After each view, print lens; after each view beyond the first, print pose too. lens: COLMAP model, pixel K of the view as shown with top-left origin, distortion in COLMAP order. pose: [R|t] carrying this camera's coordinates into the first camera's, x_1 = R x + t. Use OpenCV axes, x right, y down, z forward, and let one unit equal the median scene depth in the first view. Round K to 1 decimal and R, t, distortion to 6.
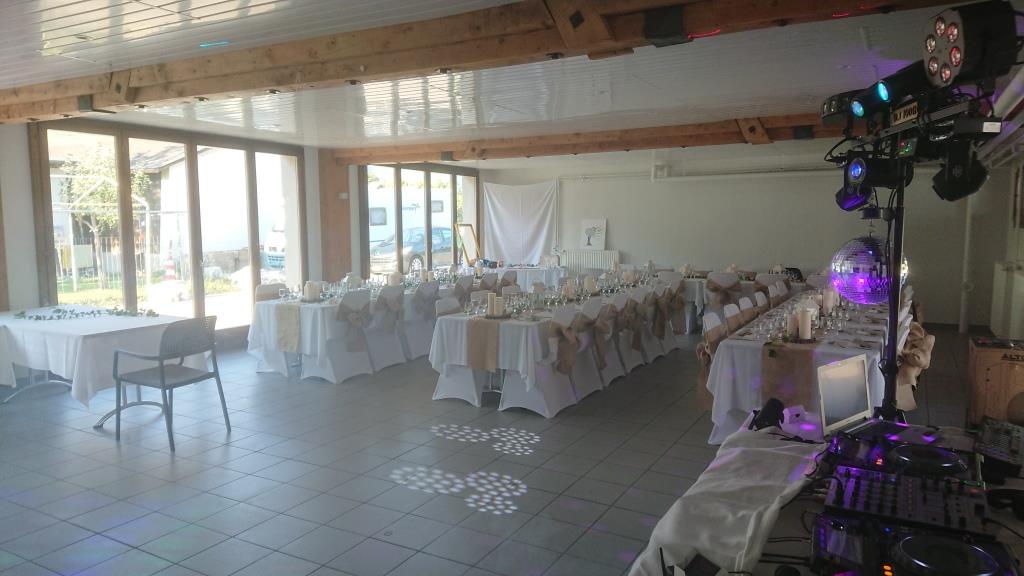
lens RADIAL K [[685.8, 0, 510.5], [0, 685.8, 292.6], [0, 0, 1]] dist [0.127123, -0.069766]
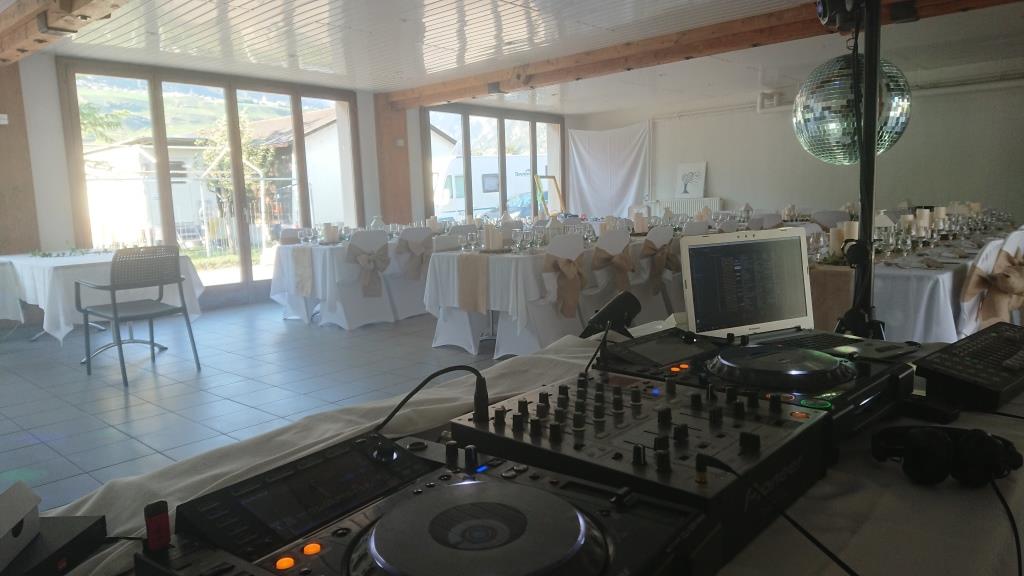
lens RADIAL K [[685.8, 0, 509.4], [0, 685.8, 290.7], [0, 0, 1]] dist [0.127123, -0.069766]
pose [[0.974916, 0.001390, -0.222568, 0.151215], [0.005031, 0.999587, 0.028280, 0.048181], [0.222516, -0.028691, 0.974507, 0.133090]]
